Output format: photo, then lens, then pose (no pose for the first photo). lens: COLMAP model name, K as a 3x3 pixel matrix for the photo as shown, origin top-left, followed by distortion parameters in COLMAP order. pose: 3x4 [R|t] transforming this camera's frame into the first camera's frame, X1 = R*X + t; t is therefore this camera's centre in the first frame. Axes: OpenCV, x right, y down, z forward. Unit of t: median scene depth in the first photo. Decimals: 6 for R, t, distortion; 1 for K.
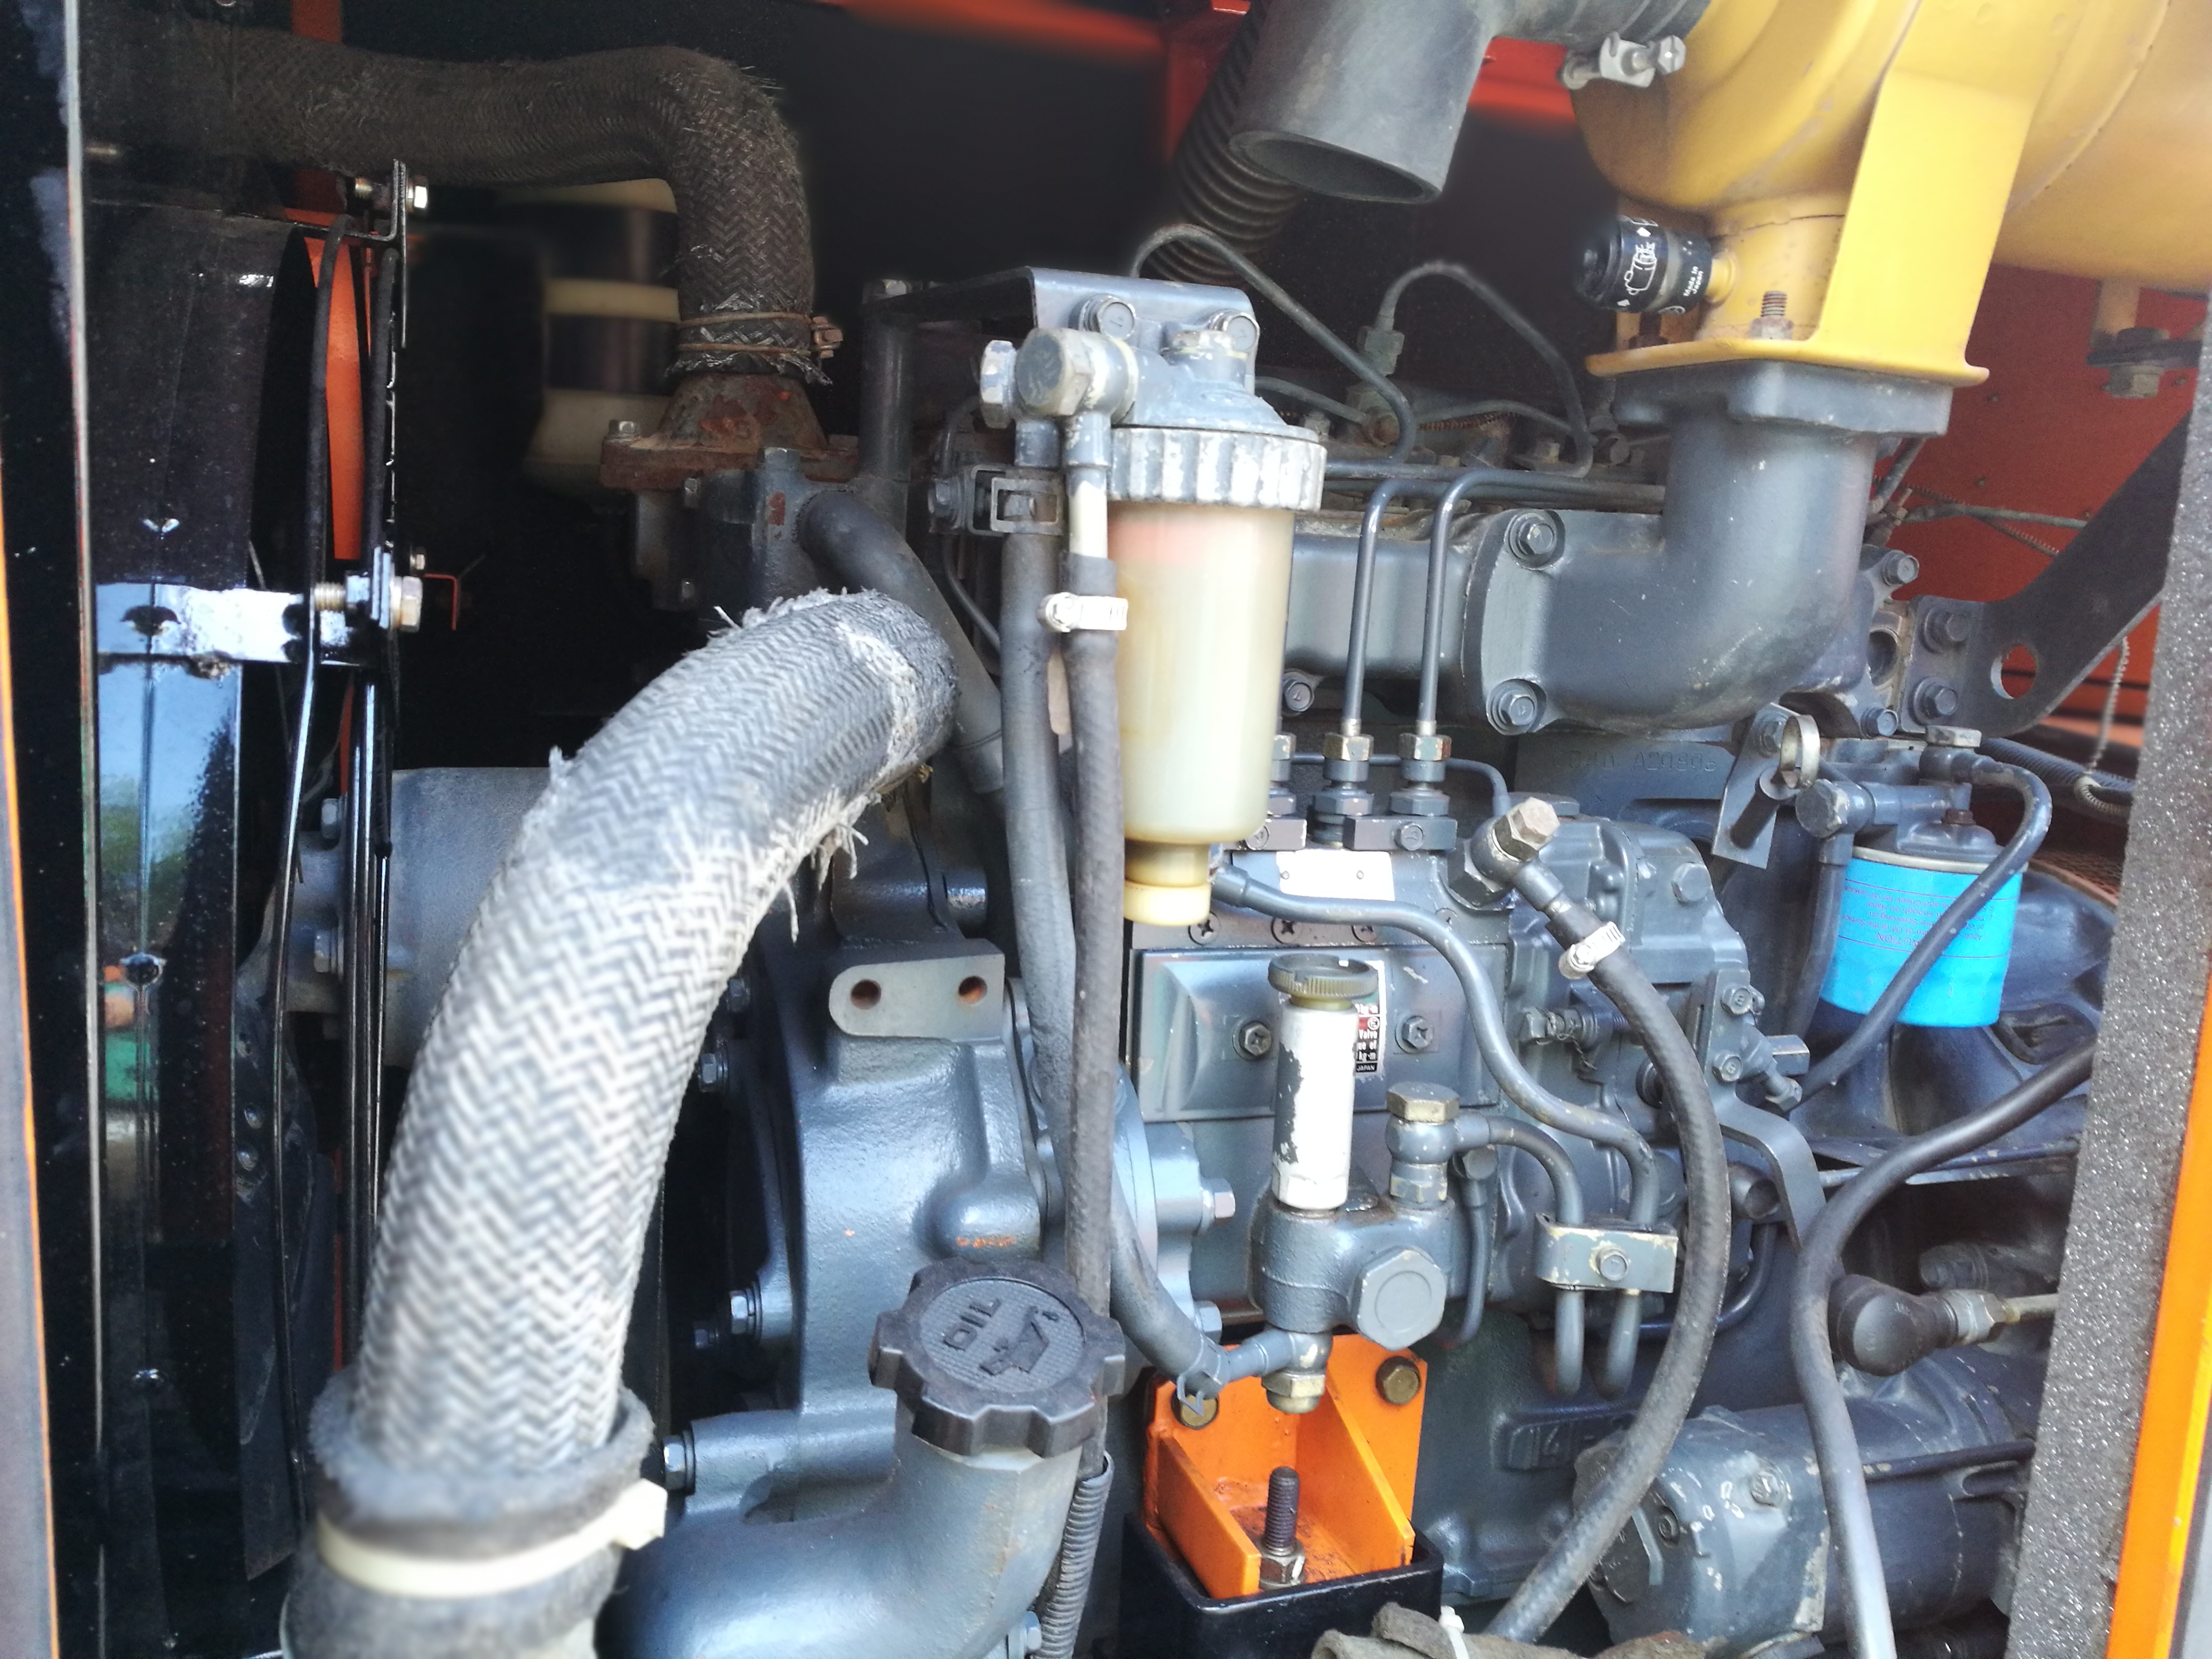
lens RADIAL K [[1695.3, 0, 1106.0], [0, 1695.3, 829.5], [0, 0, 1]] dist [-0.027573, -0.000837]
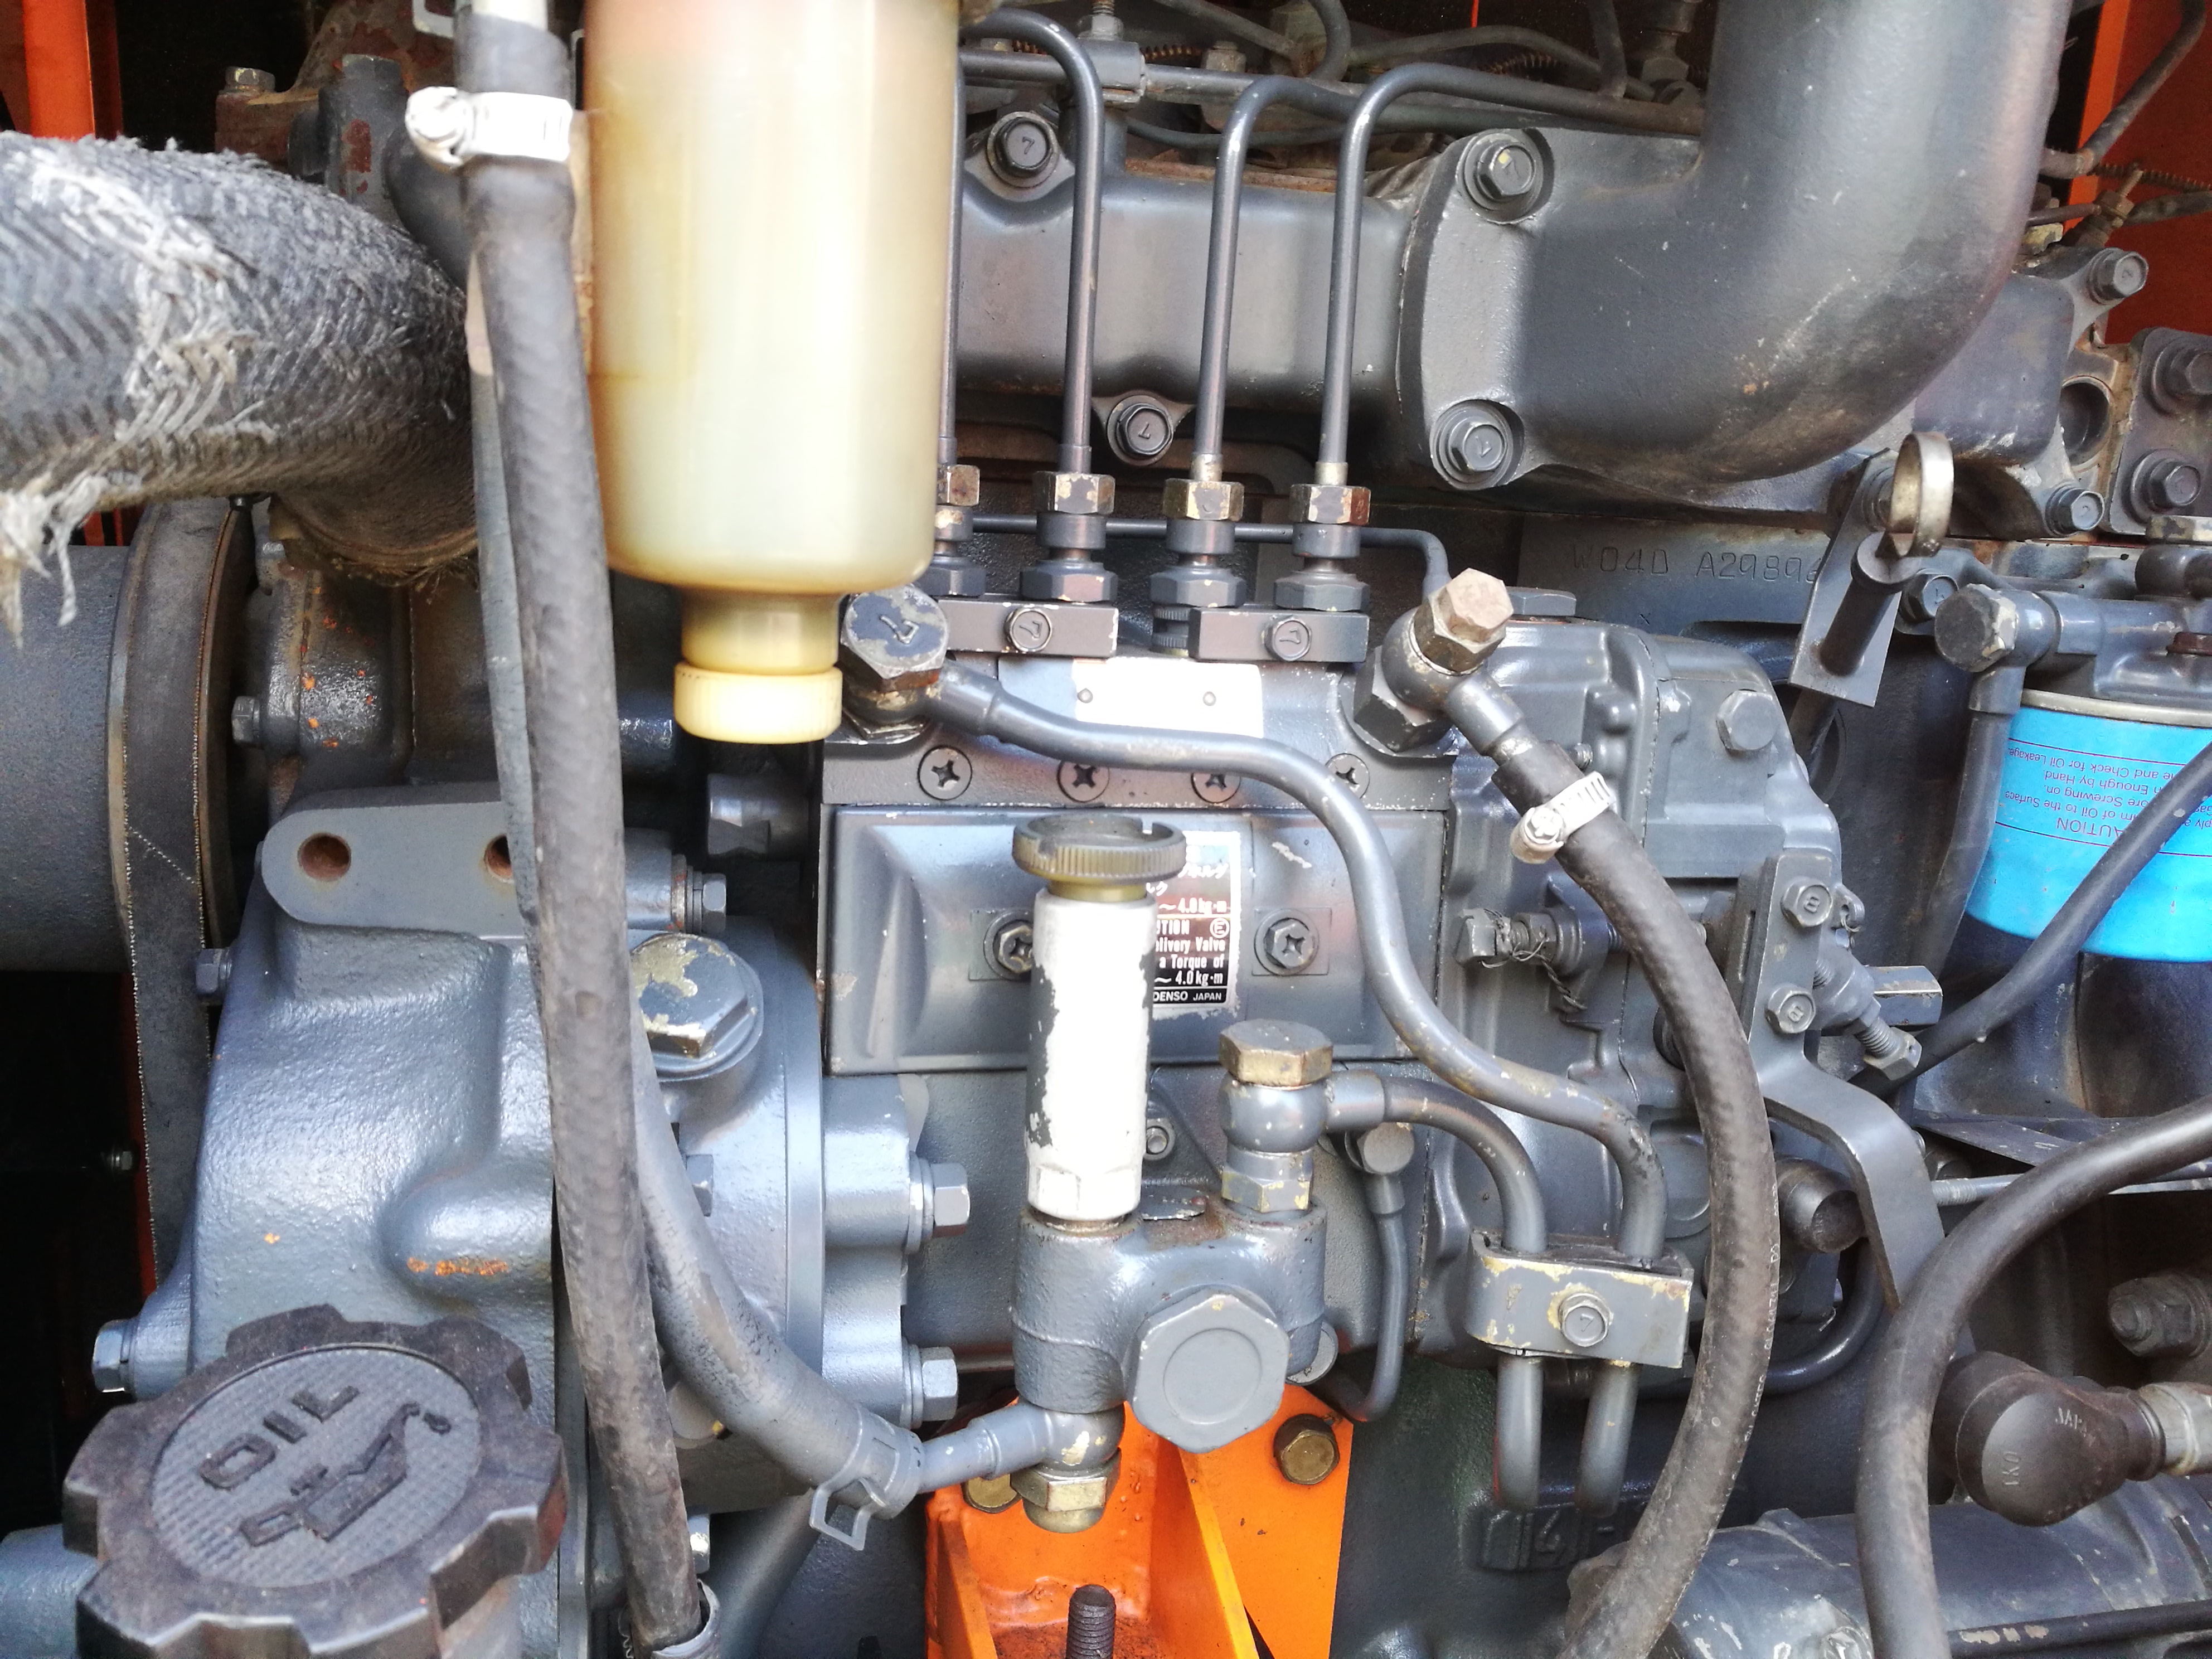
lens RADIAL K [[1726.8, 0, 1106.0], [0, 1726.8, 829.5], [0, 0, 1]] dist [-0.026496, 0.035118]
pose [[0.995754, 0.016762, -0.090510, 0.171528], [-0.012657, 0.998874, 0.045729, 0.047432], [0.091175, -0.044390, 0.994845, 0.343928]]
